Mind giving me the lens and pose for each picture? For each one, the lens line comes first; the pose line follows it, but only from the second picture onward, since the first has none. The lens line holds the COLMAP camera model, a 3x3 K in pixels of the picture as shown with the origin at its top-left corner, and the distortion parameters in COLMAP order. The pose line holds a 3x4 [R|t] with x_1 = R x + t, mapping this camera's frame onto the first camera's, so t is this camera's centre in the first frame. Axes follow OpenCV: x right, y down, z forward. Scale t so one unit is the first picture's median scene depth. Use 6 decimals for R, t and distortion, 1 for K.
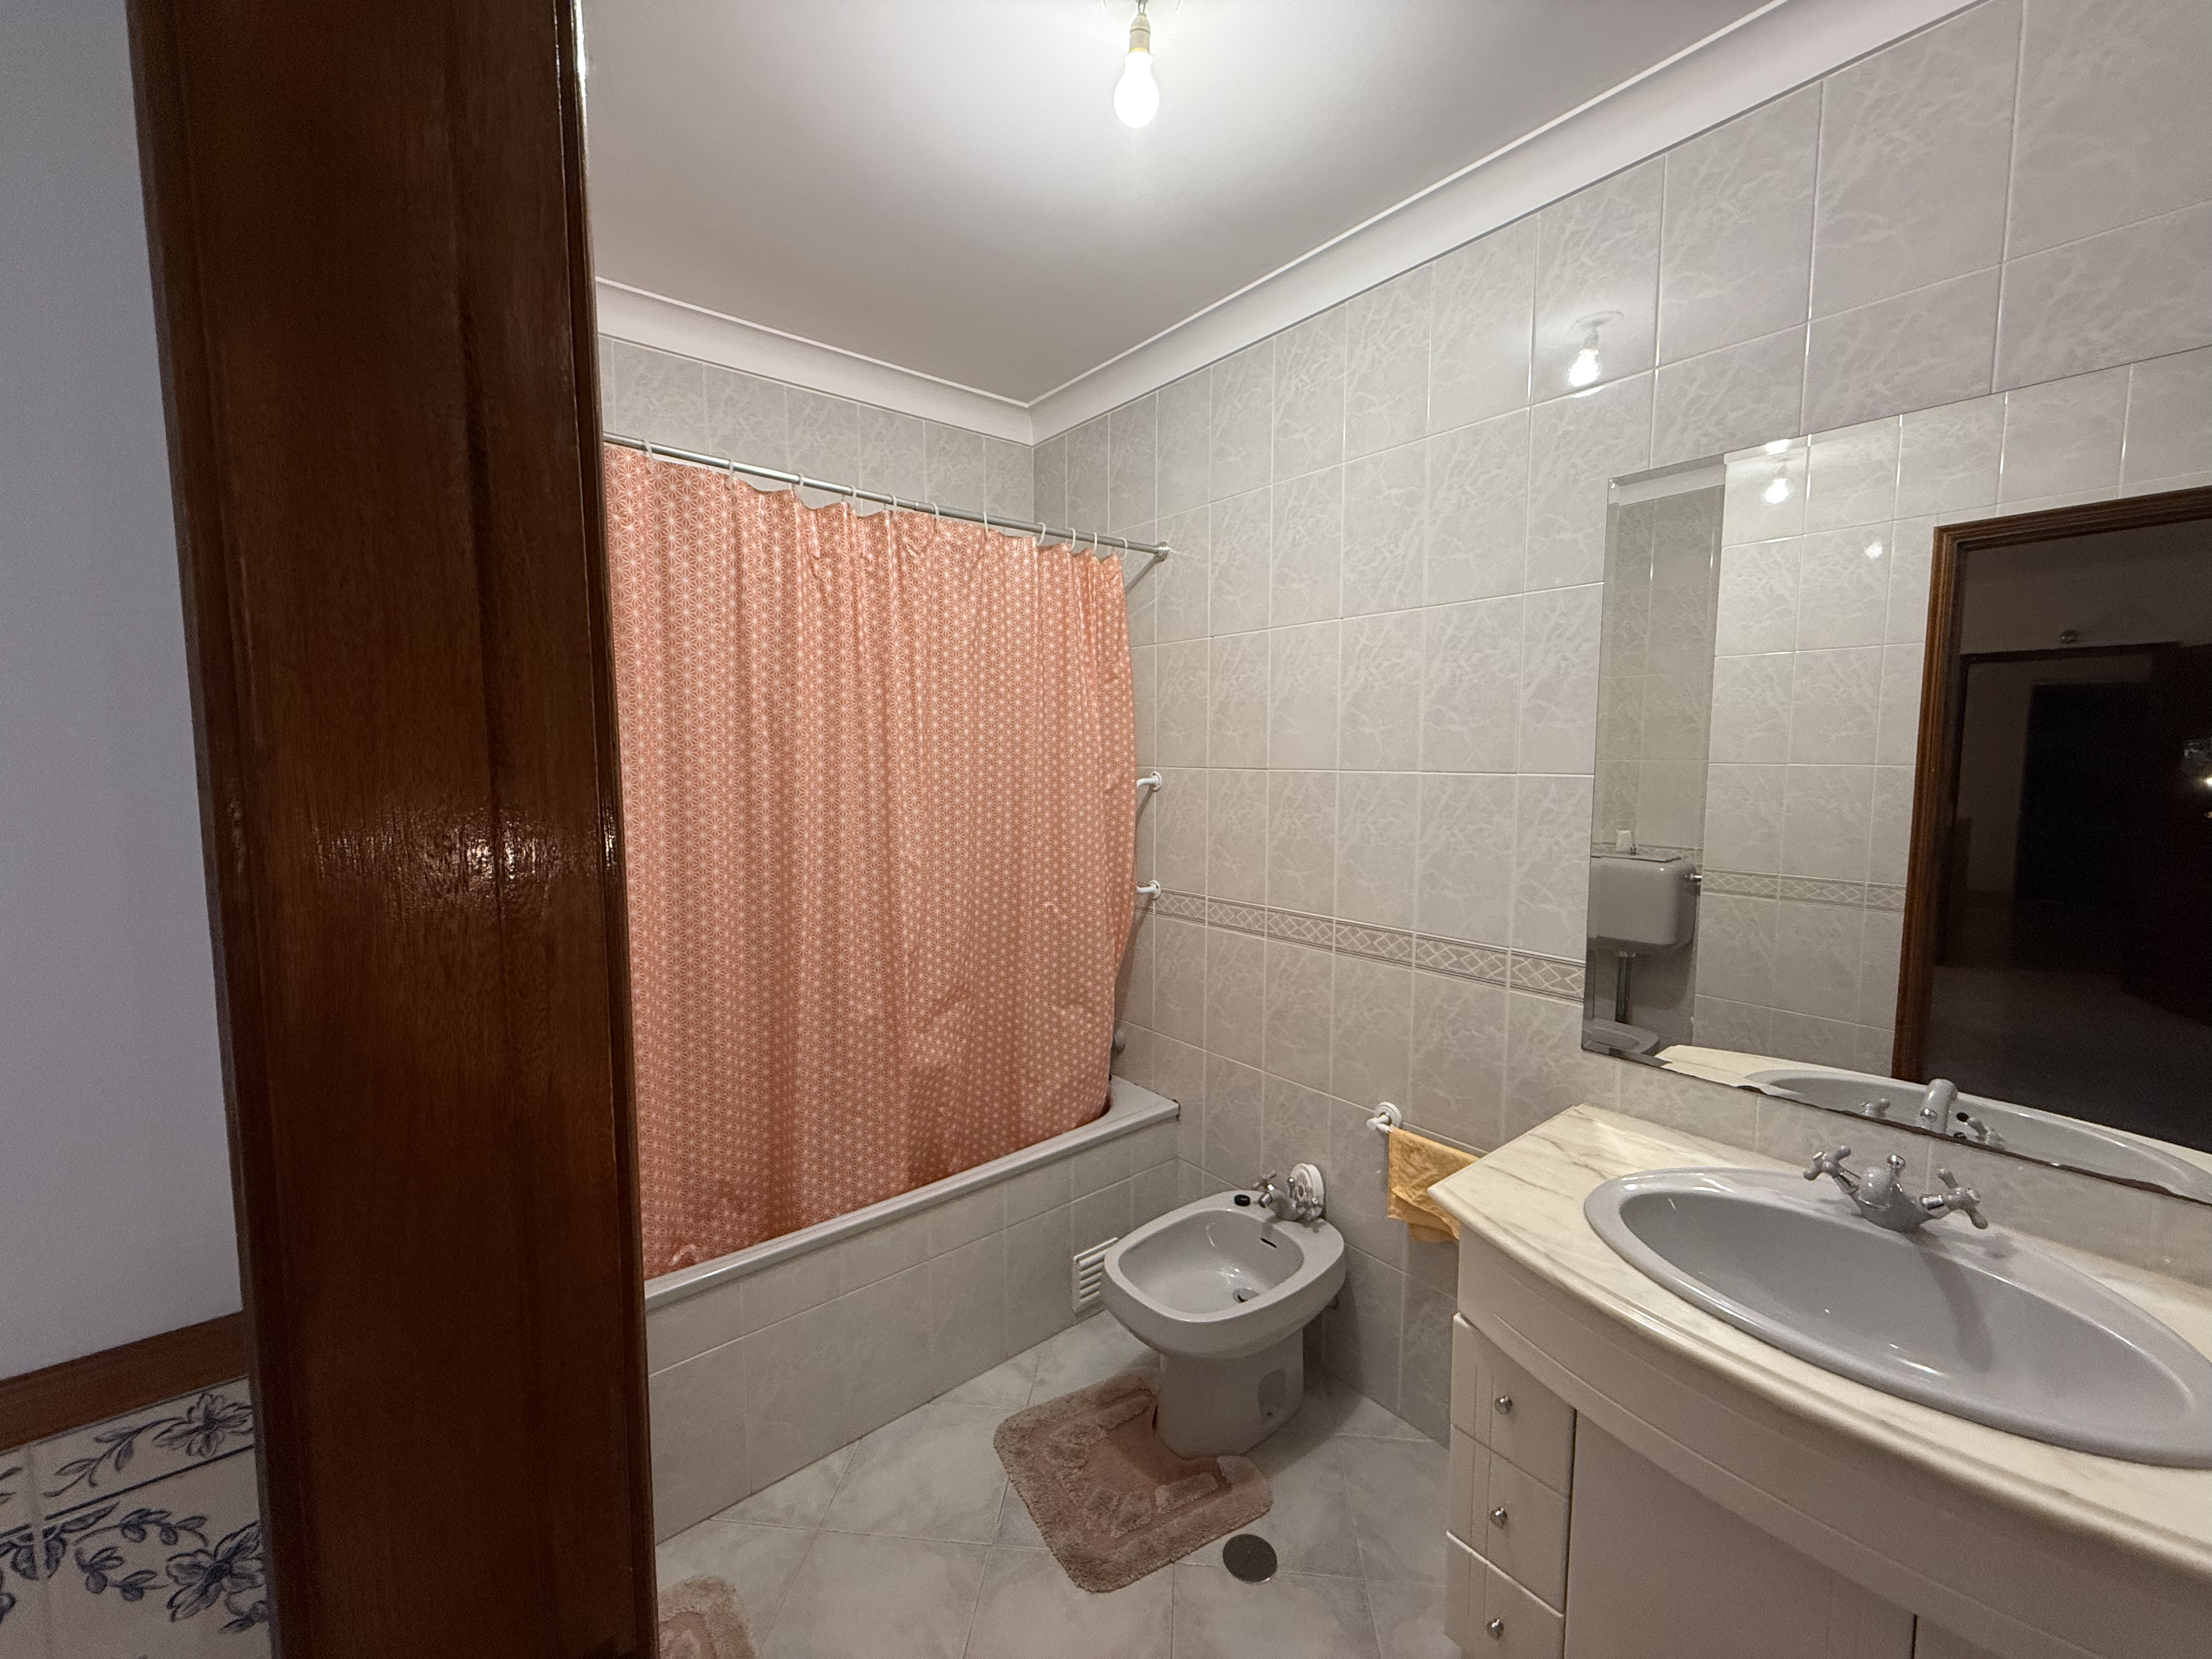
lens RADIAL K [[884.9, 0, 1108.8], [0, 884.9, 829.8], [0, 0, 1]] dist [0.002083, -0.000155]
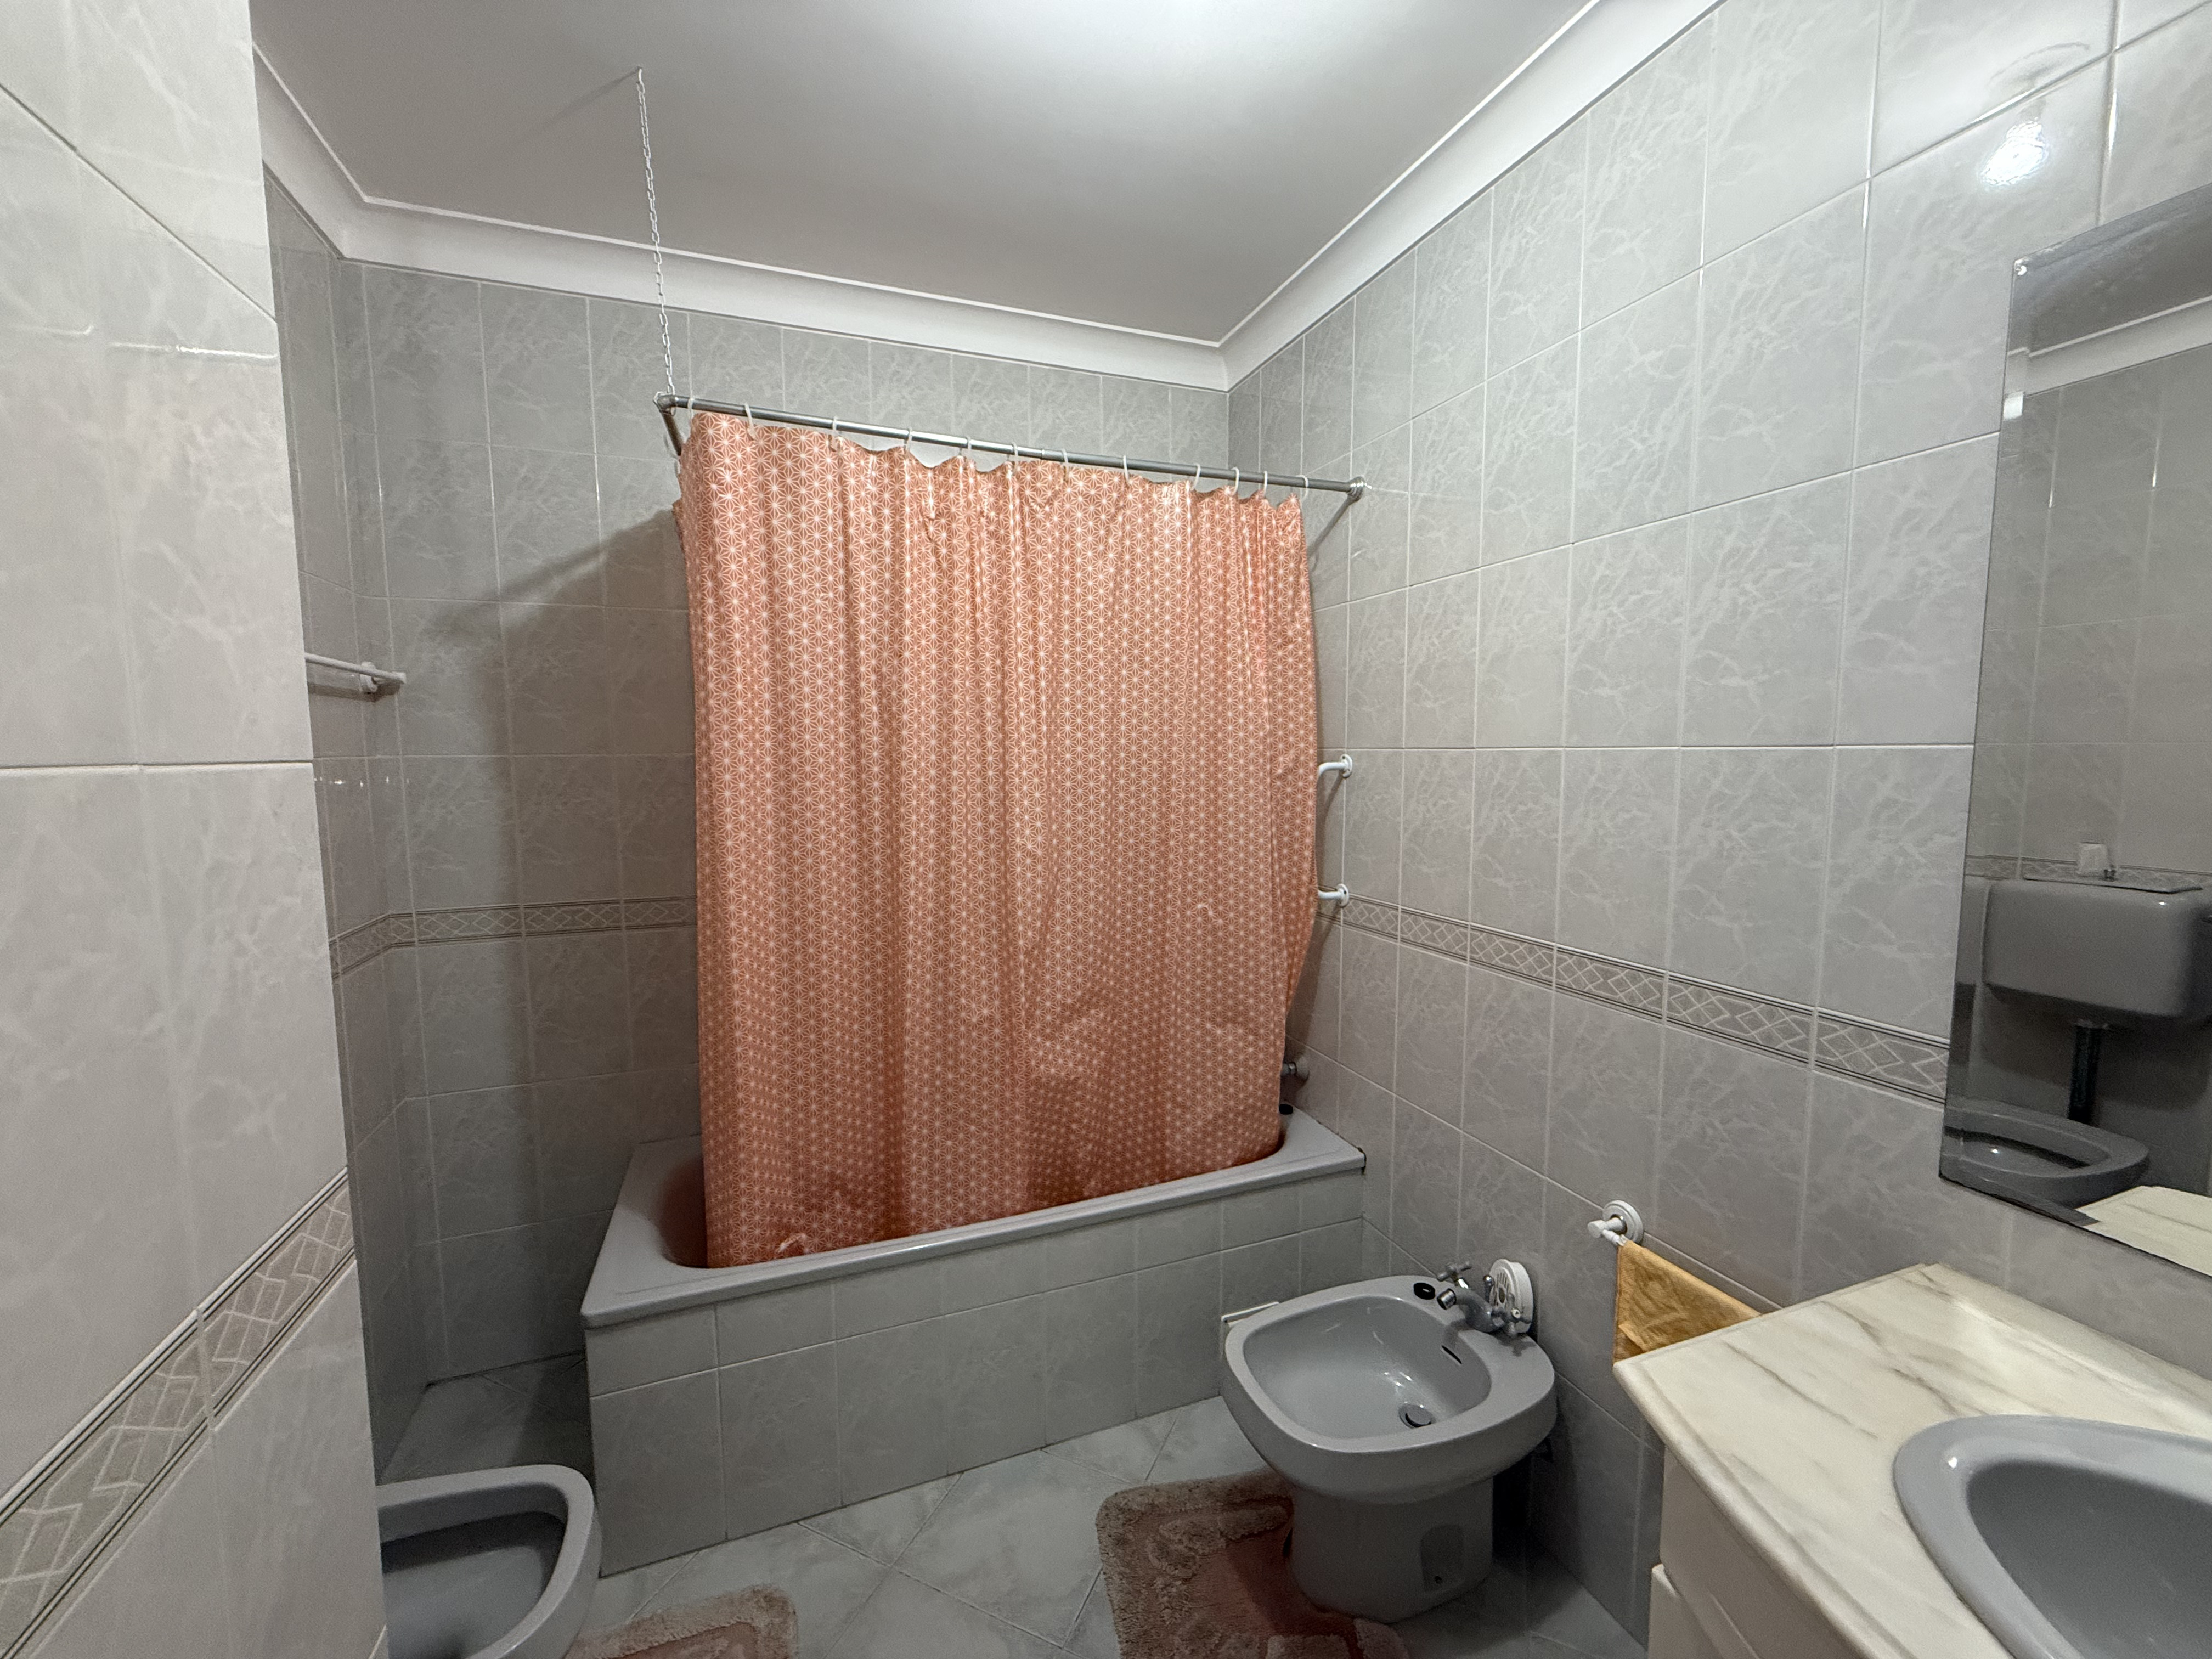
lens RADIAL K [[884.9, 0, 1104.2], [0, 884.9, 829.6], [0, 0, 1]] dist [0.002083, -0.000155]
pose [[0.945266, 0.025275, -0.325319, 0.144823], [-0.024874, 0.999676, 0.005393, 0.008344], [0.325350, 0.002994, 0.945589, 0.174710]]
